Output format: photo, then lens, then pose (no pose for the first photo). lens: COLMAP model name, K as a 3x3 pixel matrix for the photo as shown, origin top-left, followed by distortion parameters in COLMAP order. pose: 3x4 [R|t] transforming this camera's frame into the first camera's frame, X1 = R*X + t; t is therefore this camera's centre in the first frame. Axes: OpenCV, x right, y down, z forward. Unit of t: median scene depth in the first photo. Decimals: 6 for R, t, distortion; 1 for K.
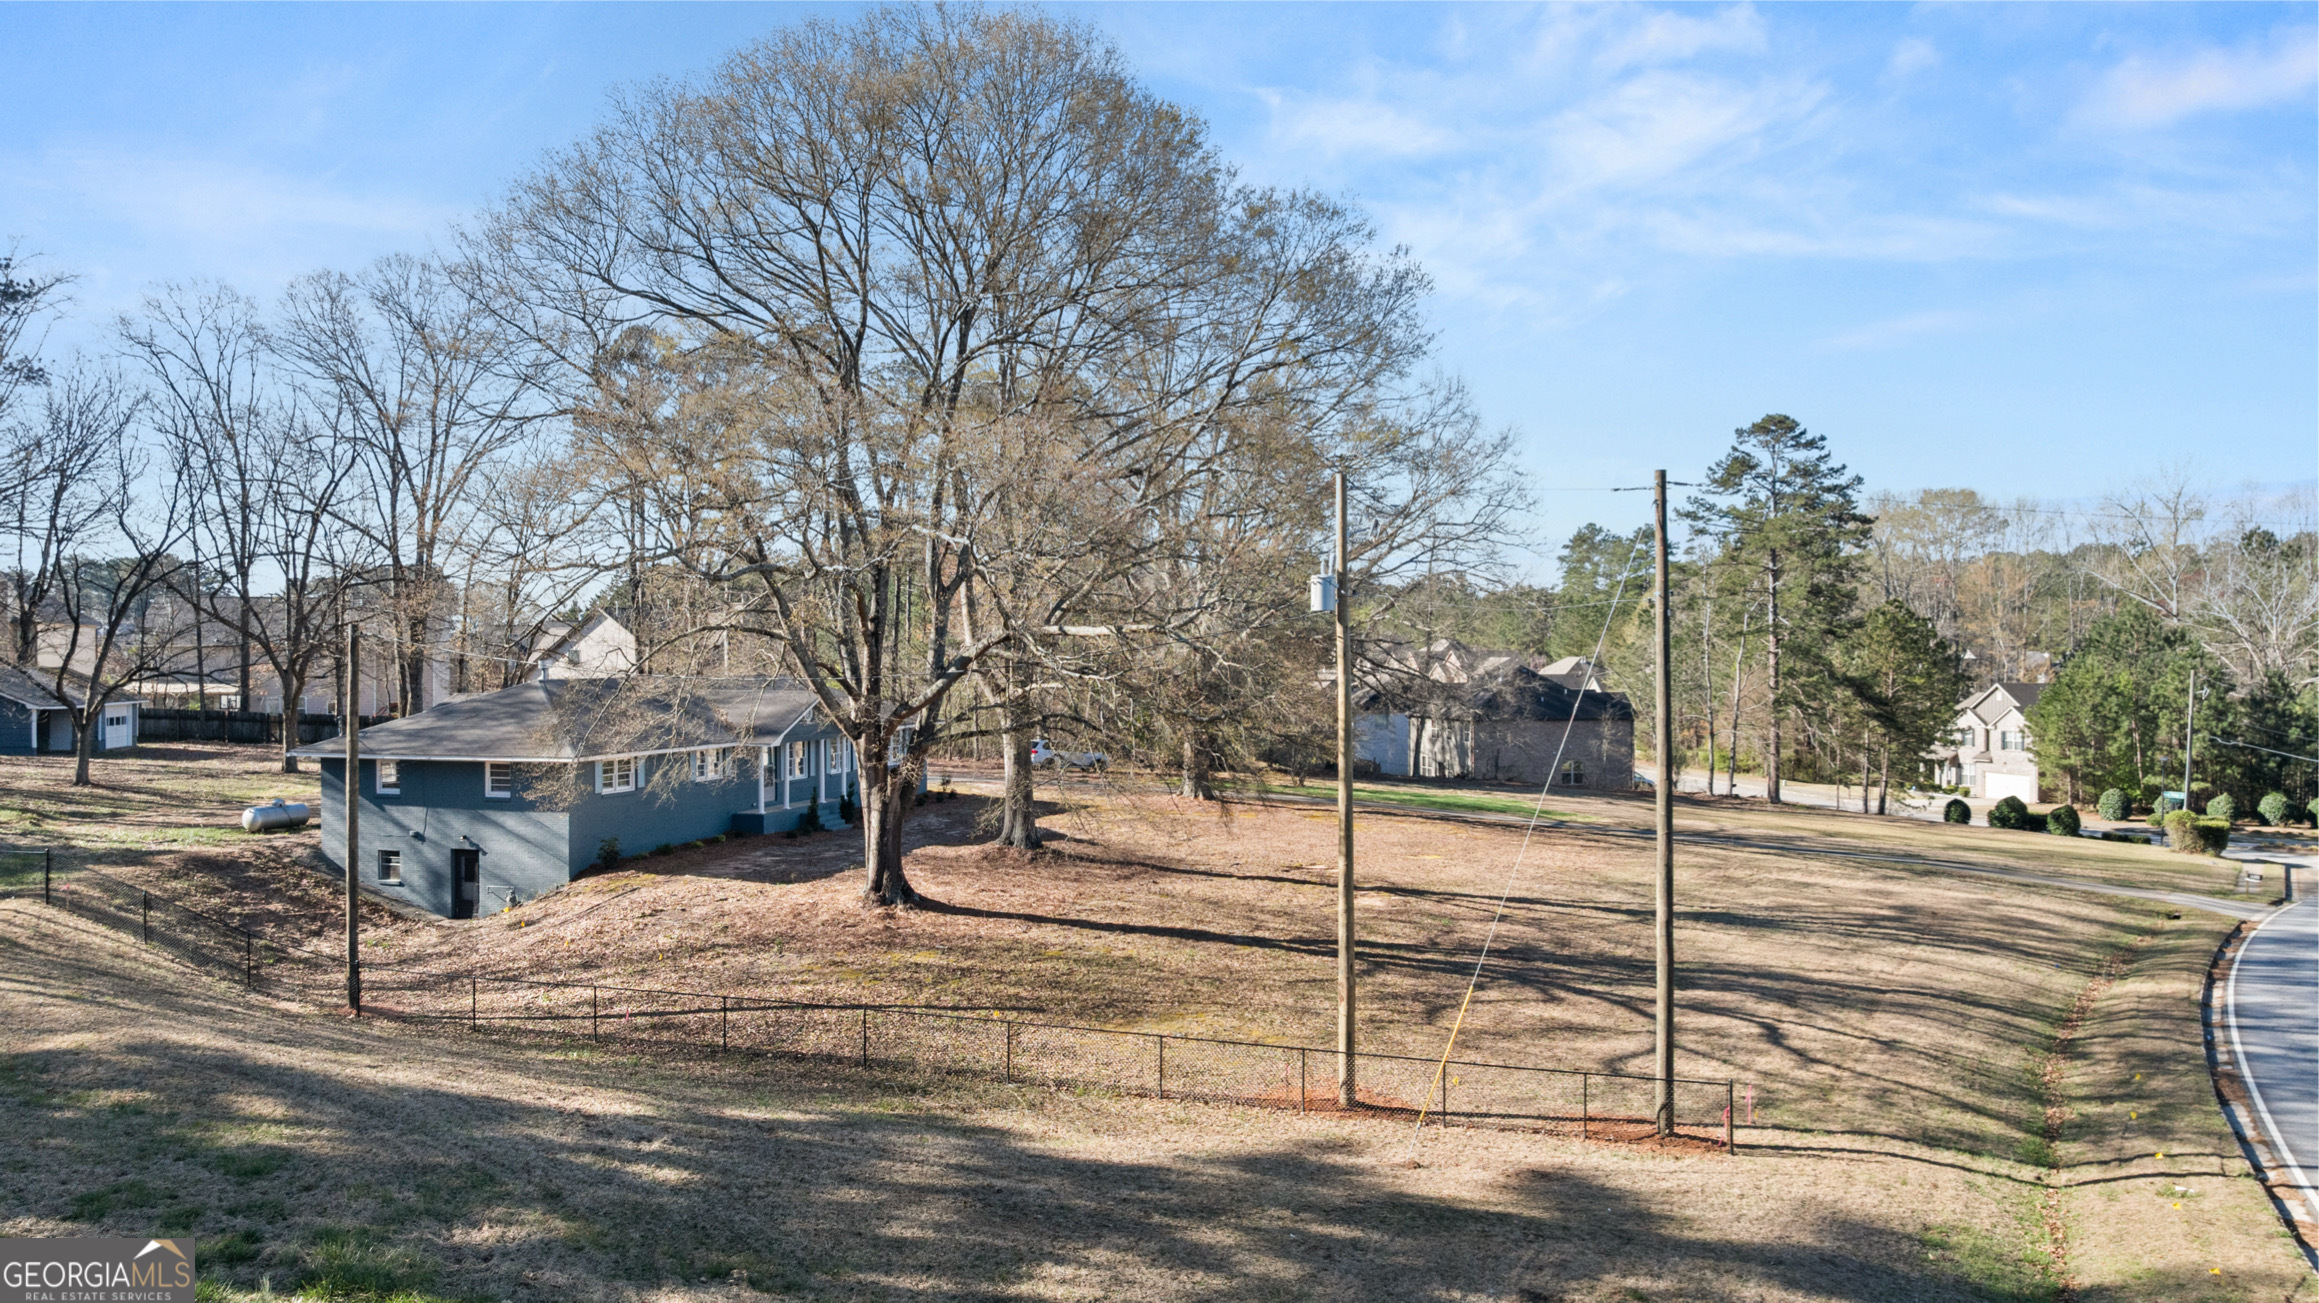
lens RADIAL K [[1639.4, 0, 1159.5], [0, 1639.4, 651.5], [0, 0, 1]] dist [-0.004354, -0.001616]
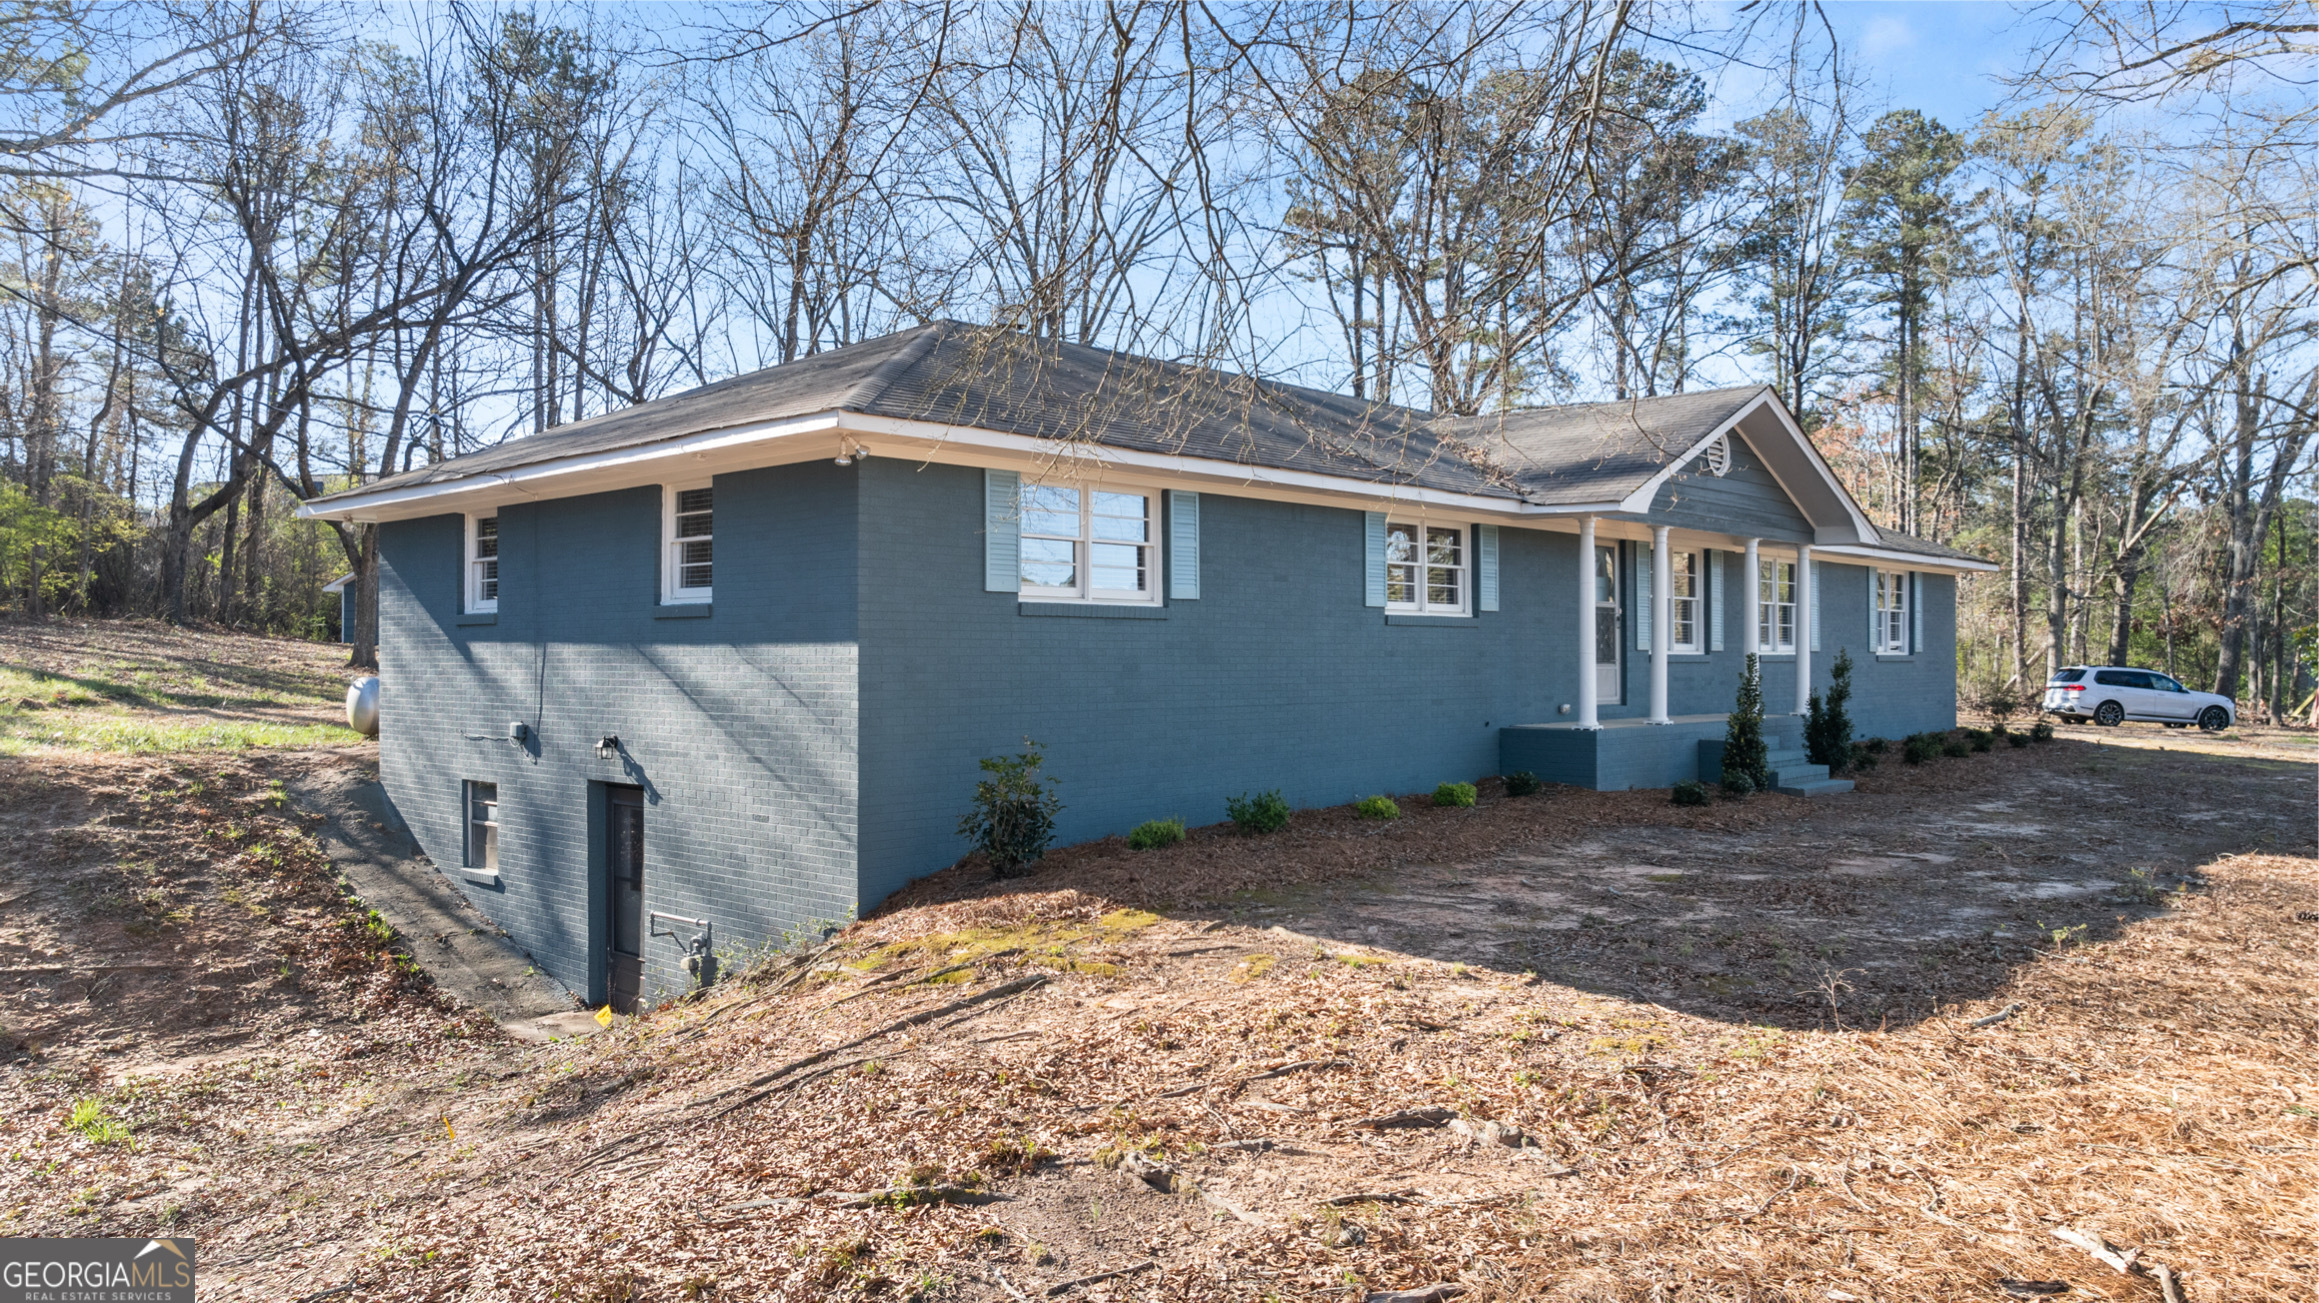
lens RADIAL K [[1639.4, 0, 1159.5], [0, 1639.4, 651.5], [0, 0, 1]] dist [-0.004354, -0.001616]
pose [[0.893780, 0.003947, -0.448488, -0.198716], [-0.008323, 0.999935, -0.007785, 0.098166], [0.448428, 0.010691, 0.893755, 0.771944]]
